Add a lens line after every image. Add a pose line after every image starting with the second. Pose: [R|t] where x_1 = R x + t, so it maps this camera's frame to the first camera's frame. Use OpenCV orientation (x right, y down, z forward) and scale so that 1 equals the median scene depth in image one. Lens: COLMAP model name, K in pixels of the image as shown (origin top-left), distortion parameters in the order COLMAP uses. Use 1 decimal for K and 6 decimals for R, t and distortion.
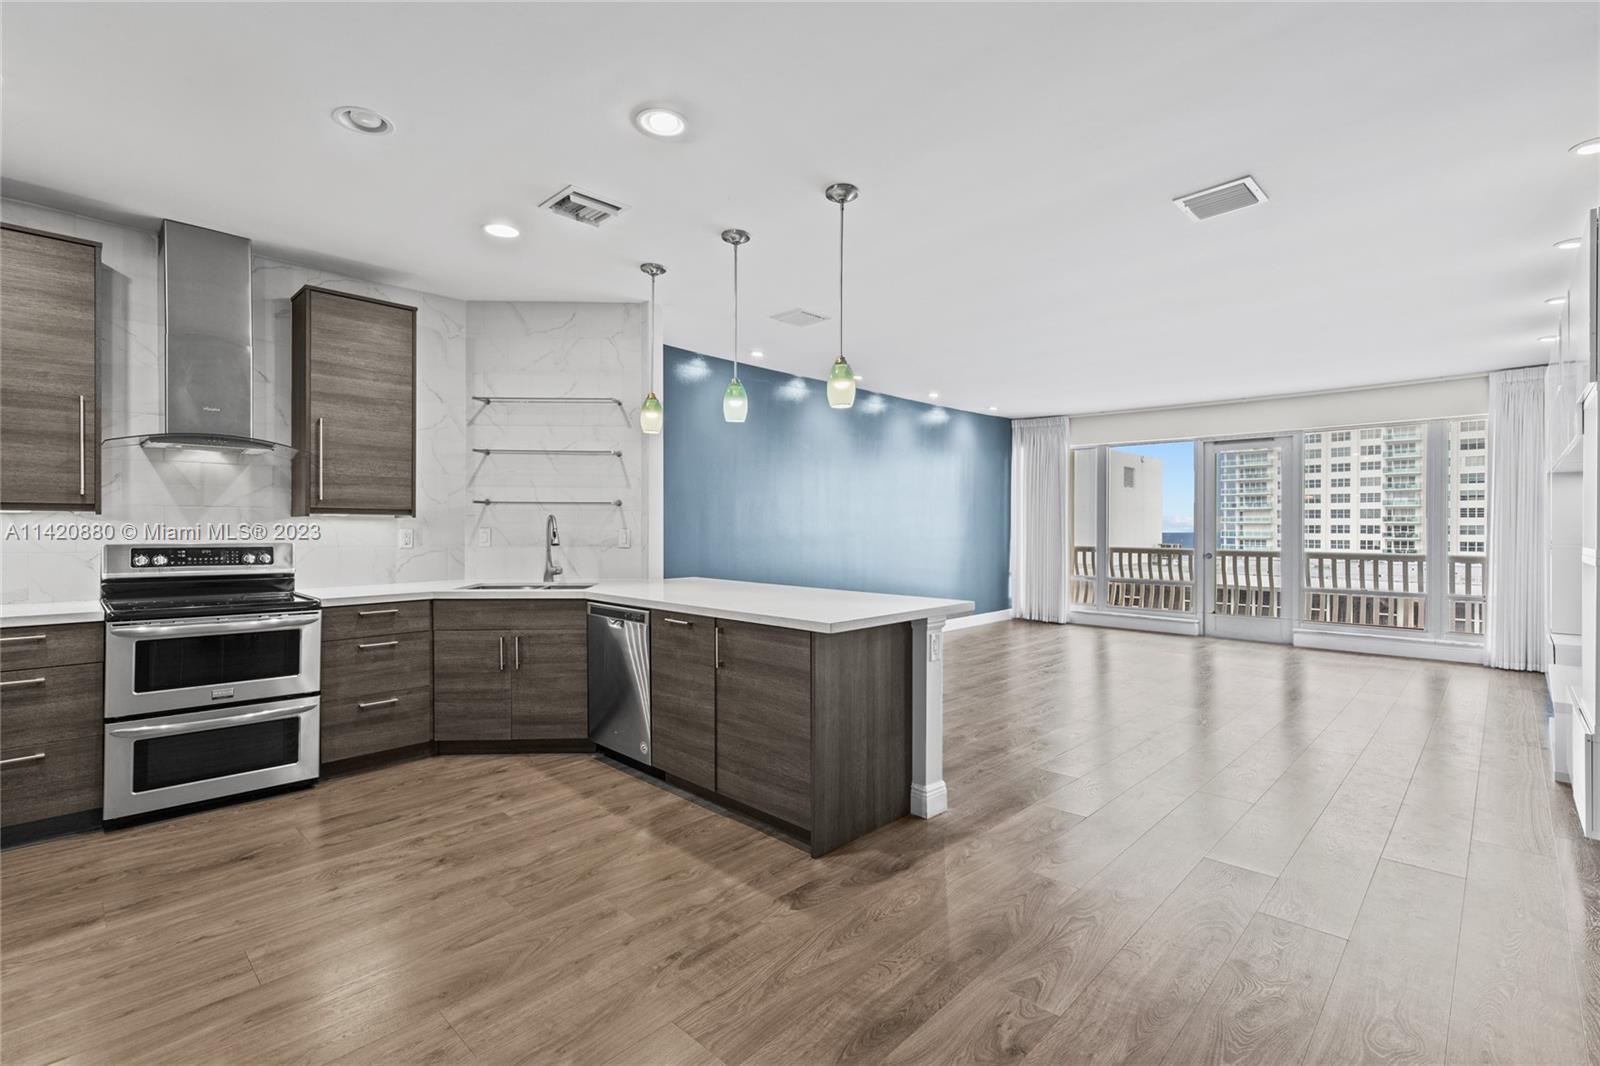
lens RADIAL K [[719.3, 0, 810.2], [0, 719.3, 526.4], [0, 0, 1]] dist [0.009736, -0.001744]
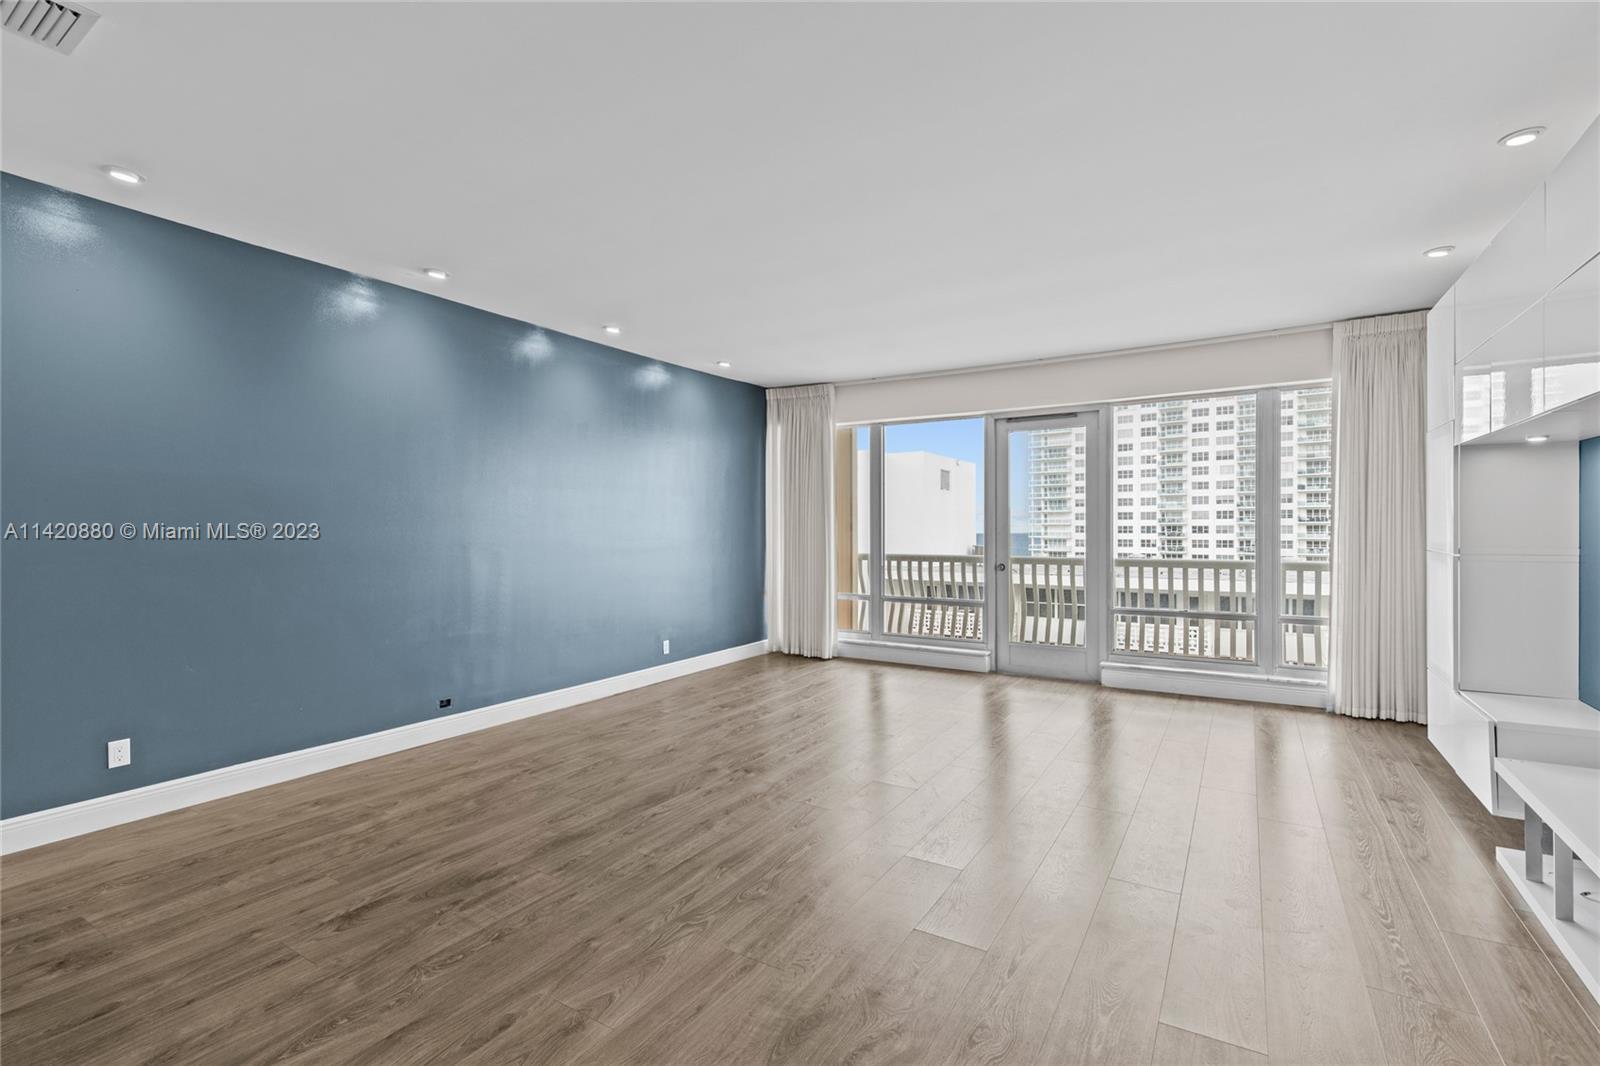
lens RADIAL K [[719.3, 0, 823.9], [0, 719.3, 533.8], [0, 0, 1]] dist [0.009736, -0.001744]
pose [[0.971614, -0.007198, 0.236461, 0.194829], [0.005725, 0.999960, 0.006918, -0.001542], [-0.236501, -0.005368, 0.971616, 0.313352]]
